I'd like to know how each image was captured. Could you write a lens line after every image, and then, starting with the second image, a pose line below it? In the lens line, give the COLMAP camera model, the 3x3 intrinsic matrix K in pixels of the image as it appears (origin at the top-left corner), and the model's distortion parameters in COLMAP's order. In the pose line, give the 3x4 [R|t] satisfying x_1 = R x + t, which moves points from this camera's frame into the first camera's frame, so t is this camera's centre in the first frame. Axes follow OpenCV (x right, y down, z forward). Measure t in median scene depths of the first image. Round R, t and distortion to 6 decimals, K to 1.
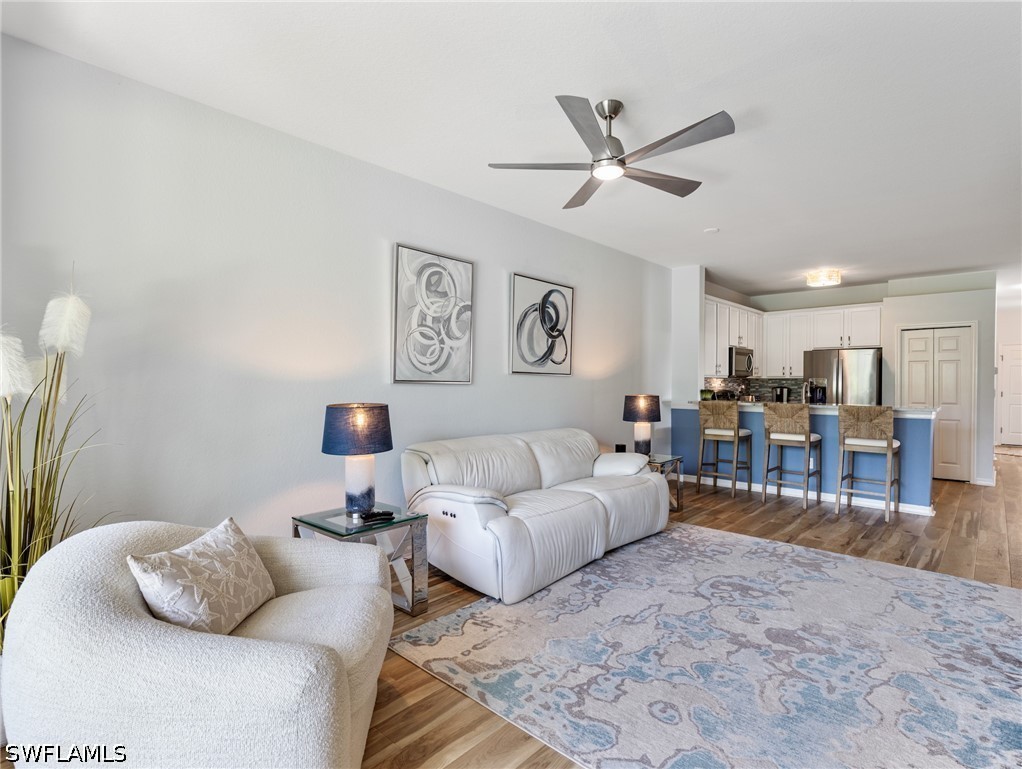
lens RADIAL K [[519.3, 0, 514.5], [0, 519.3, 381.0], [0, 0, 1]] dist [0.005500, 0.000172]
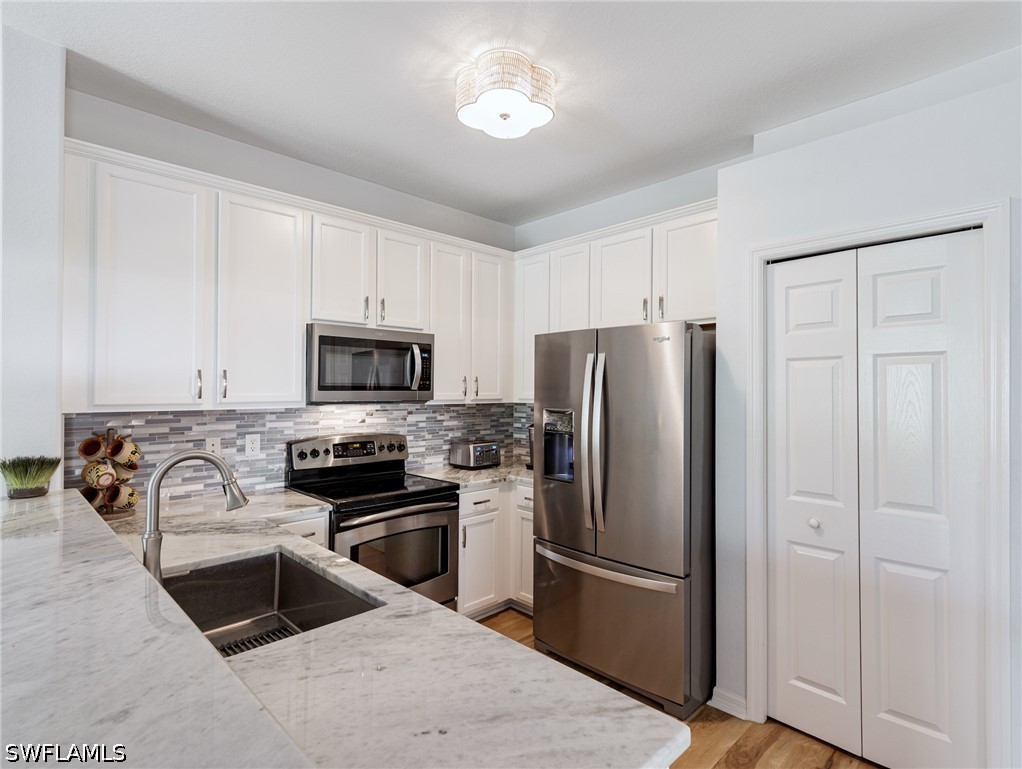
lens RADIAL K [[526.0, 0, 516.3], [0, 526.0, 384.0], [0, 0, 1]] dist [0.007400, -0.000315]
pose [[0.998695, -0.002811, -0.051003, 0.955210], [0.002251, 0.999937, -0.011026, -0.030687], [0.051031, 0.010897, 0.998638, 1.055572]]
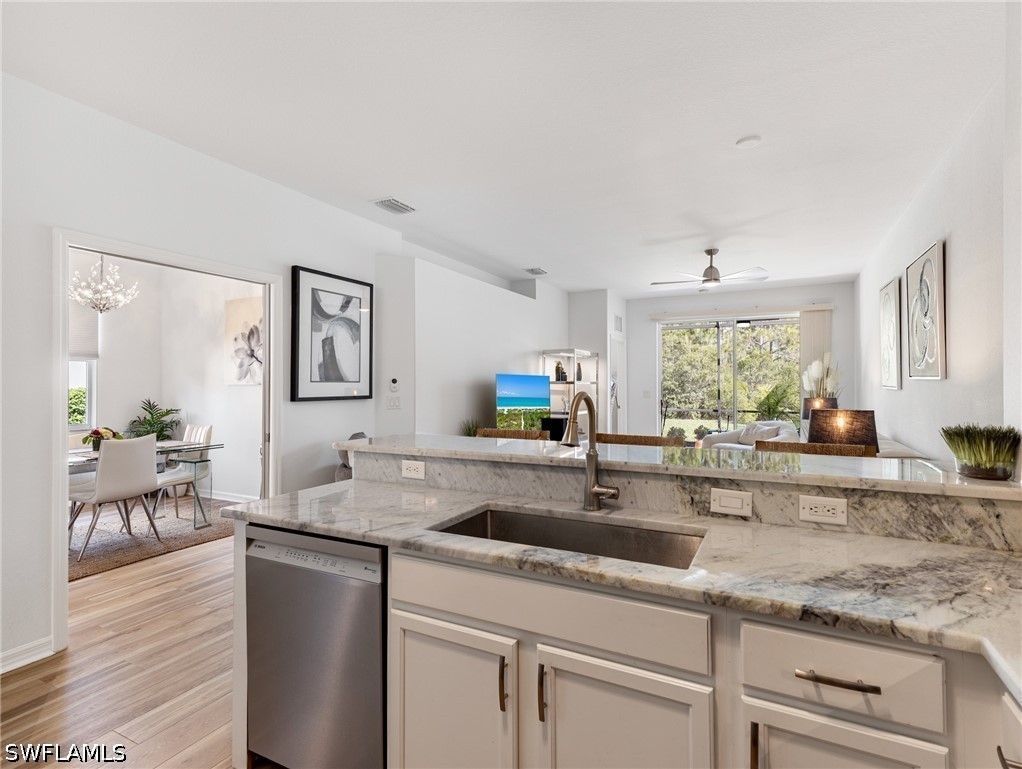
lens RADIAL K [[512.8, 0, 515.9], [0, 512.8, 378.5], [0, 0, 1]] dist [0.013640, 0.000042]
pose [[-0.962886, -0.006561, -0.269829, 0.899064], [-0.003612, 0.999928, -0.011421, -0.001885], [0.269884, -0.010022, -0.962841, 1.686659]]
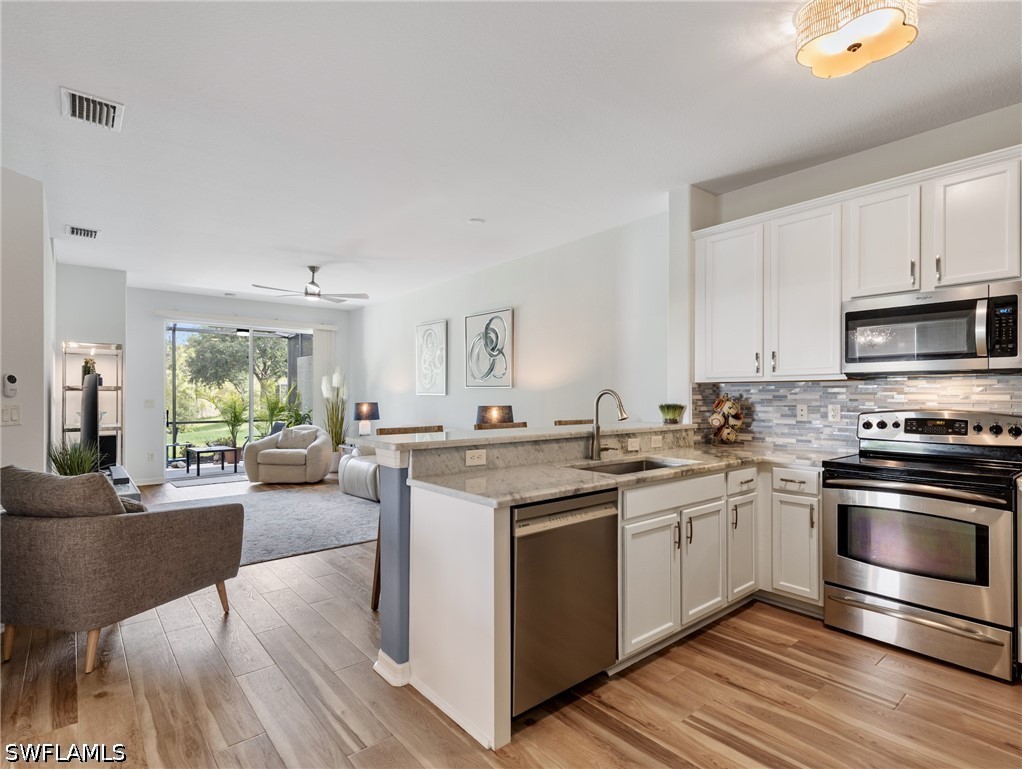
lens RADIAL K [[526.4, 0, 513.0], [0, 526.4, 393.1], [0, 0, 1]] dist [0.009693, -0.000824]
pose [[-0.128746, -0.009851, -0.991629, 1.405601], [-0.001329, 0.999951, -0.009761, 0.014209], [0.991677, 0.000061, -0.128753, 1.316350]]
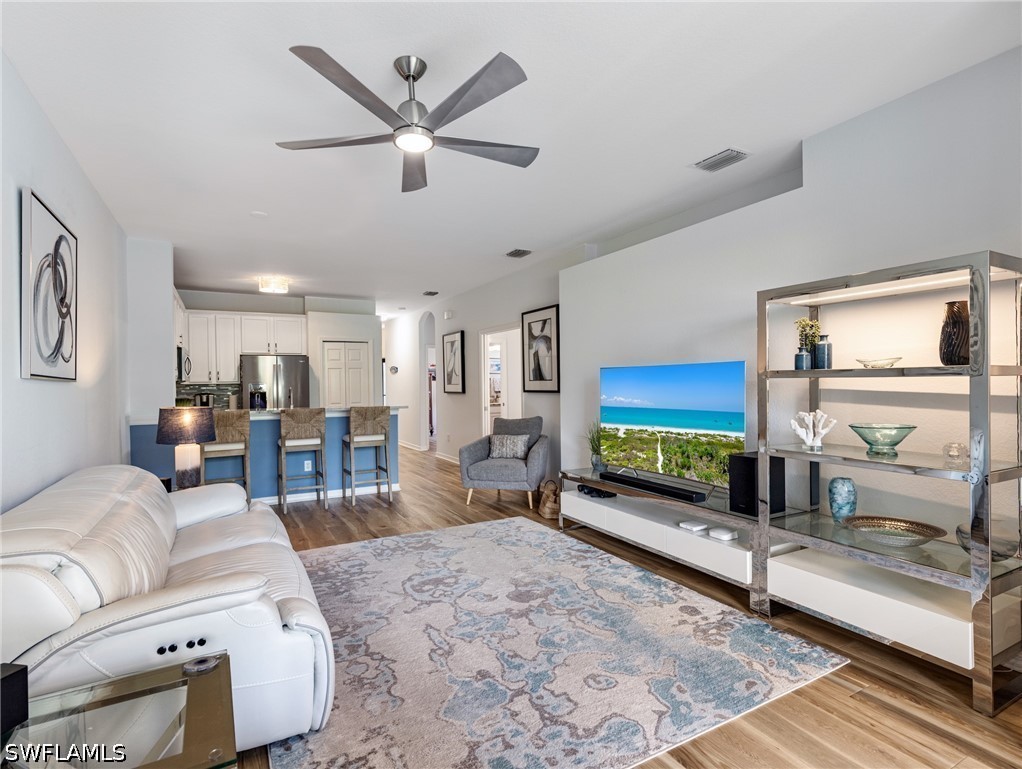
lens RADIAL K [[526.0, 0, 516.3], [0, 526.0, 384.0], [0, 0, 1]] dist [0.007400, -0.000315]
pose [[0.314002, -0.009212, 0.949378, -0.365237], [0.015537, 0.999869, 0.004563, -0.002669], [-0.949295, 0.013318, 0.314104, 0.357314]]
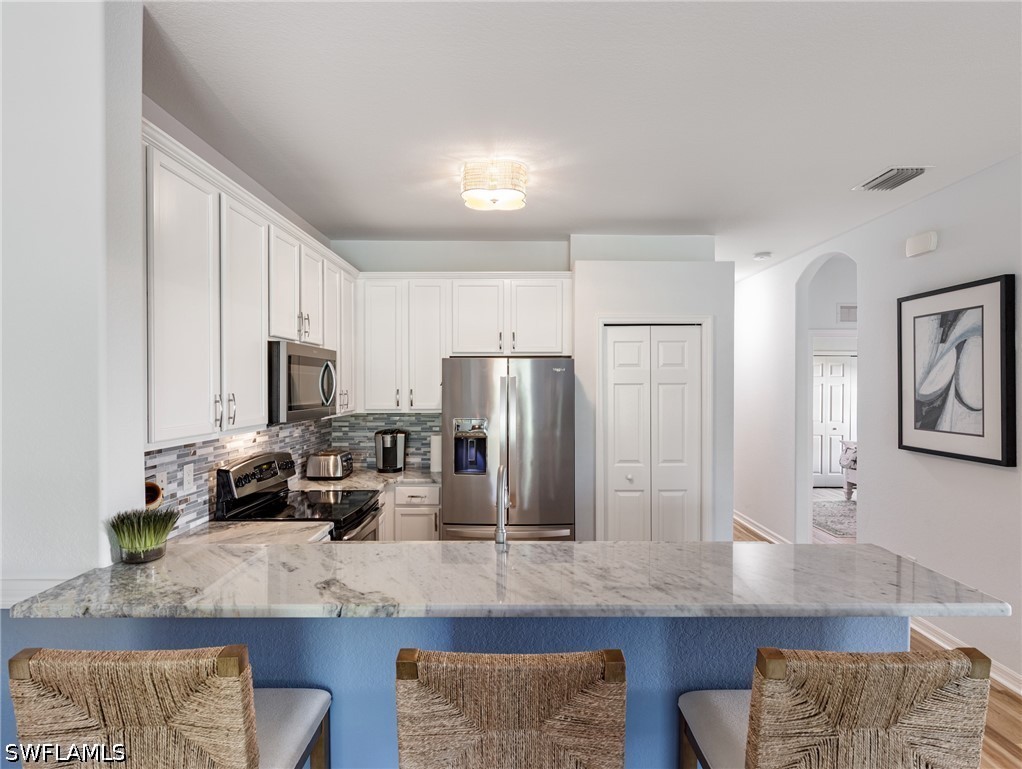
lens RADIAL K [[543.9, 0, 516.8], [0, 543.9, 382.3], [0, 0, 1]] dist [0.001976, -0.000508]
pose [[0.735199, -0.001670, 0.677849, 0.477457], [0.002900, 0.999996, -0.000682, -0.061201], [-0.677845, 0.002467, 0.735201, 1.029869]]
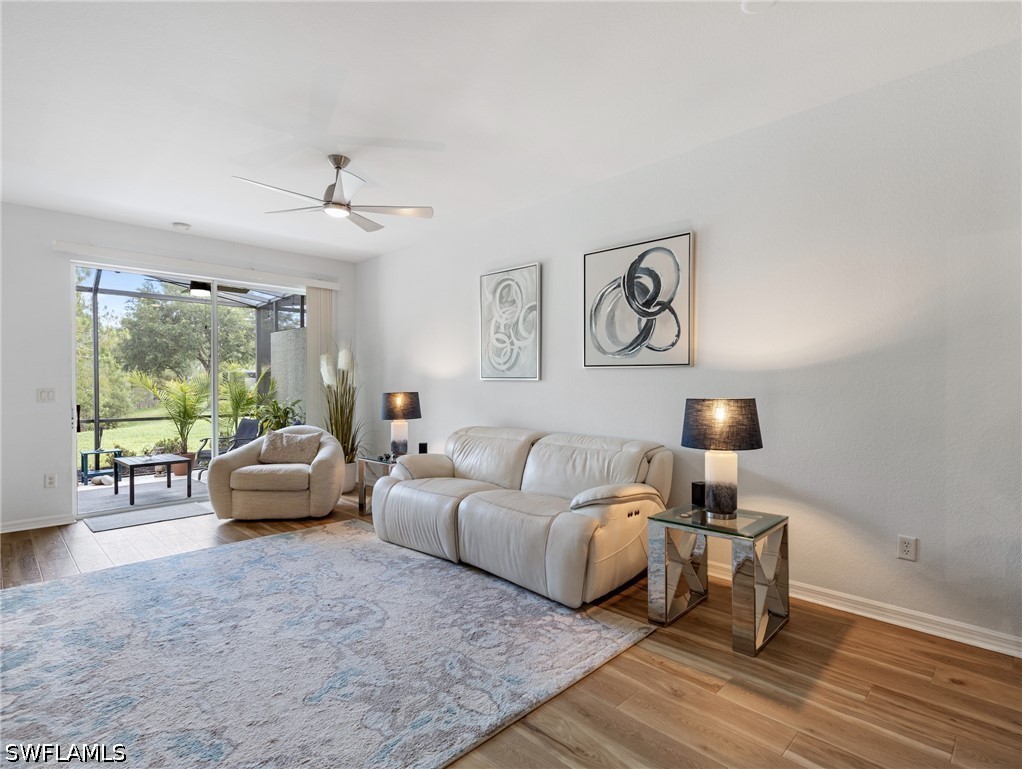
lens RADIAL K [[522.2, 0, 516.3], [0, 522.2, 386.9], [0, 0, 1]] dist [0.009915, -0.000804]
pose [[-0.037754, 0.000815, -0.999287, 0.890850], [0.001518, 0.999999, 0.000758, 0.017096], [0.999286, -0.001488, -0.037755, 0.920960]]
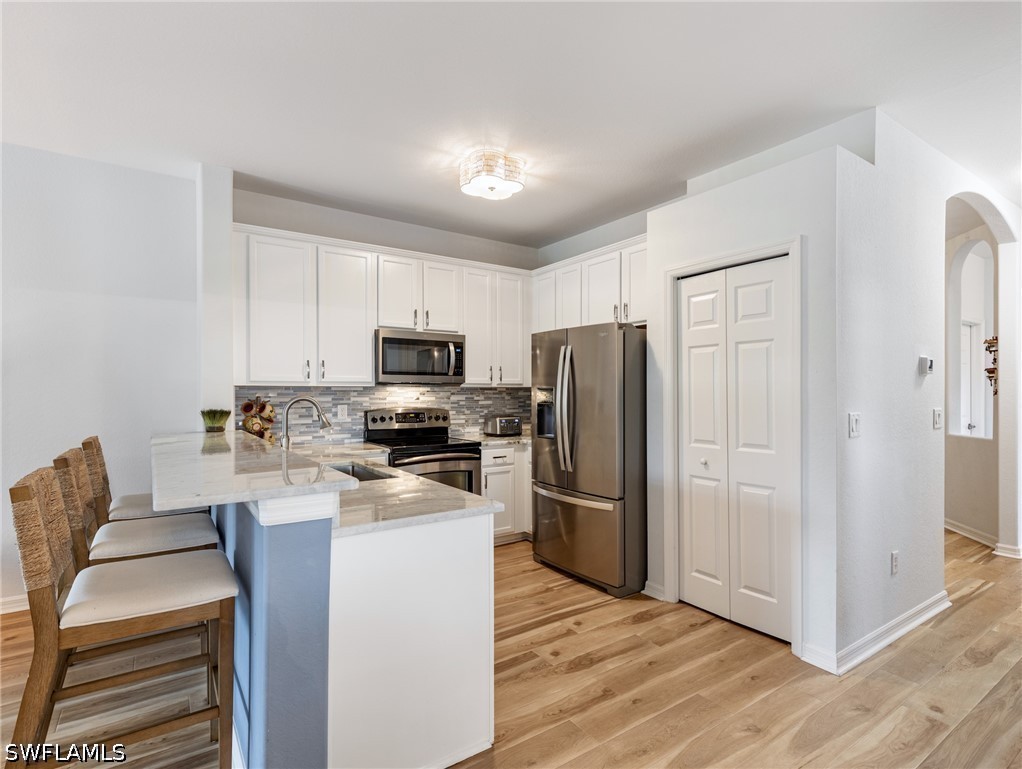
lens RADIAL K [[522.2, 0, 516.3], [0, 522.2, 386.9], [0, 0, 1]] dist [0.009915, -0.000804]
pose [[0.975117, -0.006602, -0.221593, 1.114316], [0.004778, 0.999950, -0.008765, -0.000508], [0.221640, 0.007489, 0.975100, 0.834296]]
